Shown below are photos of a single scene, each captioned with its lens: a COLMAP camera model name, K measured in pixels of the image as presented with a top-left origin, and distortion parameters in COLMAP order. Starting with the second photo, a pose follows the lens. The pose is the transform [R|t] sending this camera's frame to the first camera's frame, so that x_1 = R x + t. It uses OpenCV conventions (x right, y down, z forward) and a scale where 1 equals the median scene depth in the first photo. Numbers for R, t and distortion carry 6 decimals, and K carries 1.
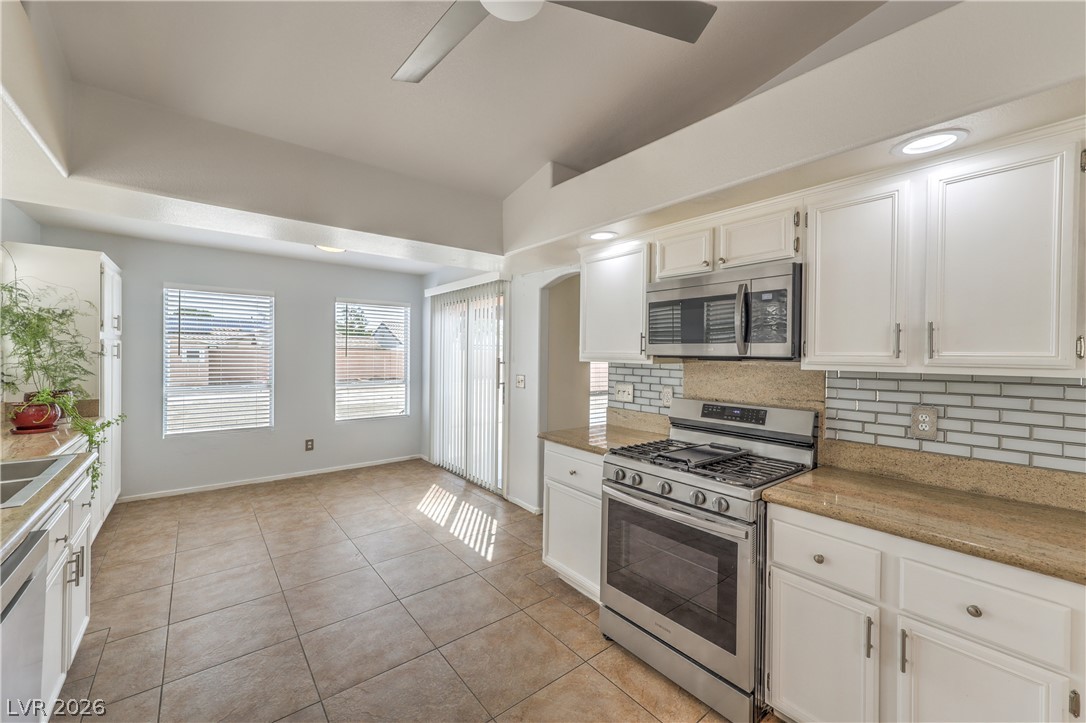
lens RADIAL K [[429.7, 0, 544.0], [0, 429.7, 359.2], [0, 0, 1]] dist [0.002282, -0.000028]
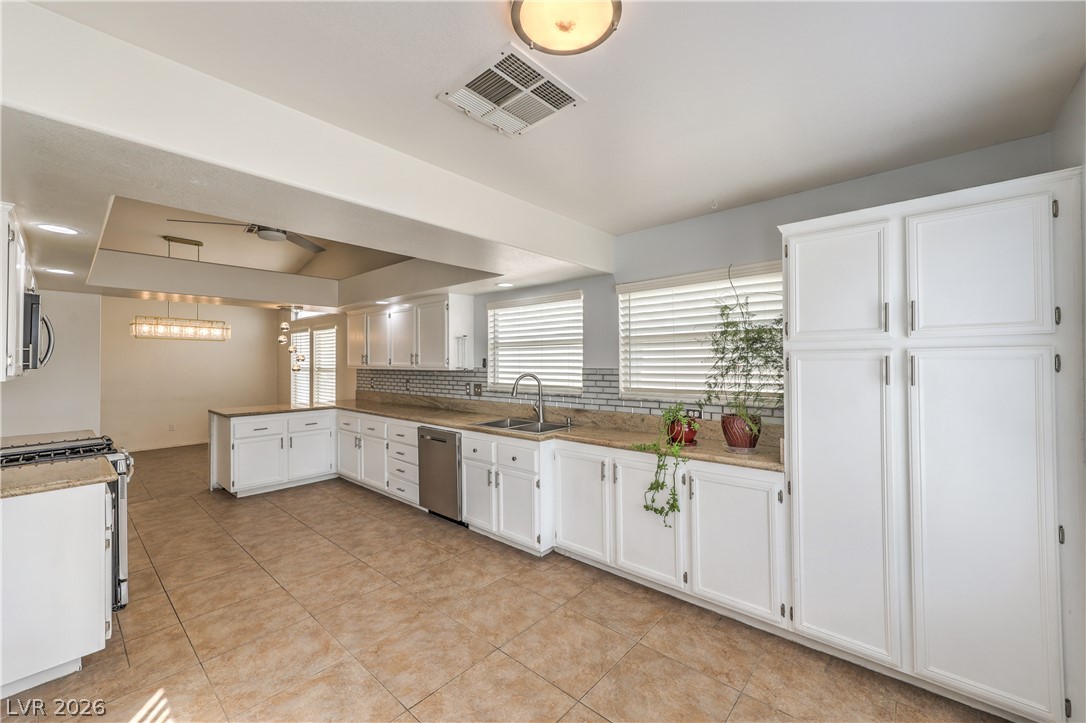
lens RADIAL K [[429.7, 0, 544.0], [0, 429.7, 359.2], [0, 0, 1]] dist [0.002282, -0.000028]
pose [[-0.985965, -0.009157, -0.166703, -0.474648], [-0.009715, 0.999950, 0.002528, -0.029510], [0.166672, 0.004112, -0.986004, 1.413441]]
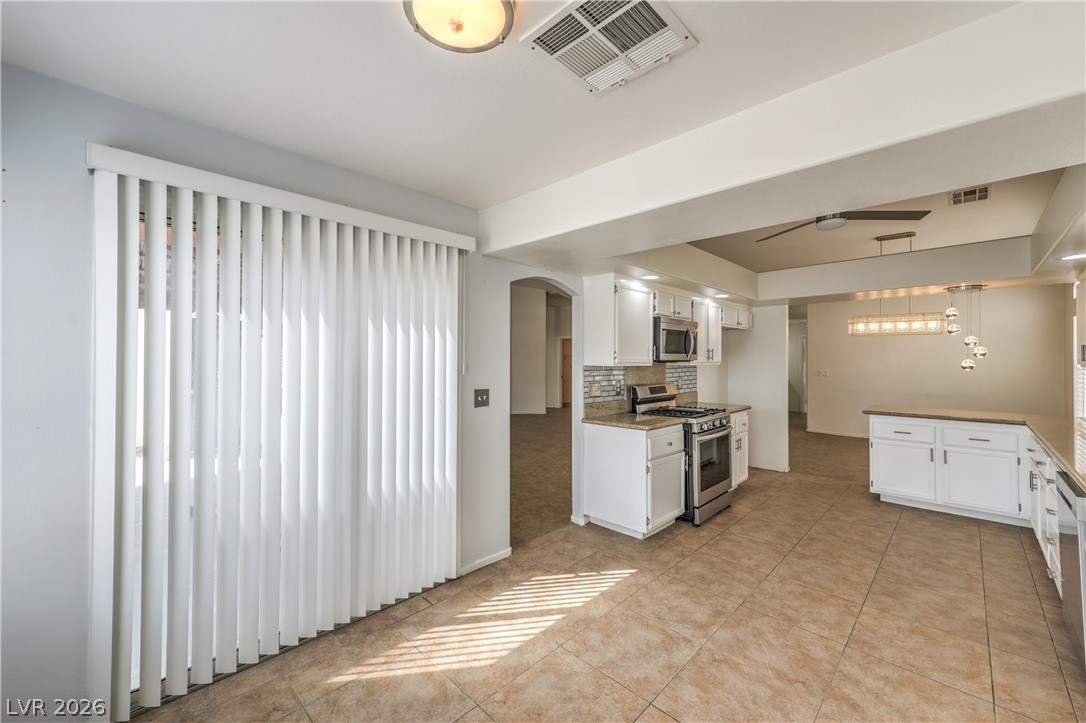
lens RADIAL K [[426.7, 0, 543.0], [0, 426.7, 361.5], [0, 0, 1]] dist [0.002195, 0.000247]
pose [[-0.114135, -0.017699, 0.993308, -0.874092], [0.009182, 0.999780, 0.018870, -0.027535], [-0.993423, 0.011275, -0.113947, 1.075750]]
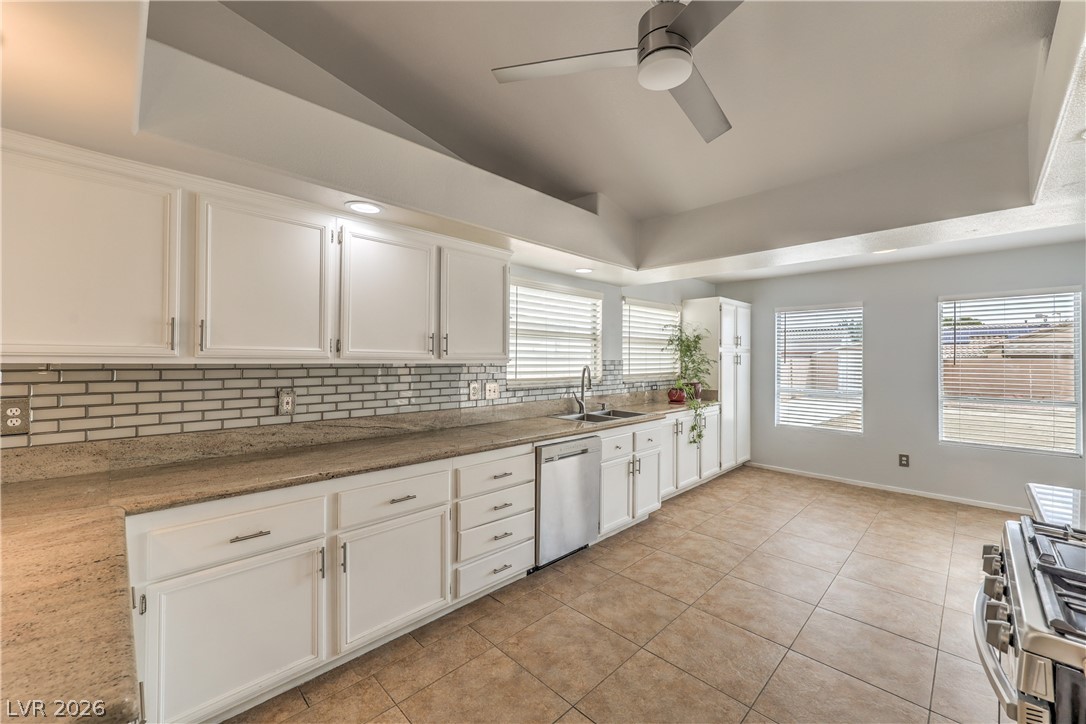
lens RADIAL K [[429.7, 0, 544.0], [0, 429.7, 359.7], [0, 0, 1]] dist [0.002282, -0.000028]
pose [[0.102880, -0.009914, -0.994644, 0.404330], [-0.016041, 0.999804, -0.011625, 0.008242], [0.994564, 0.017151, 0.102701, 0.178665]]
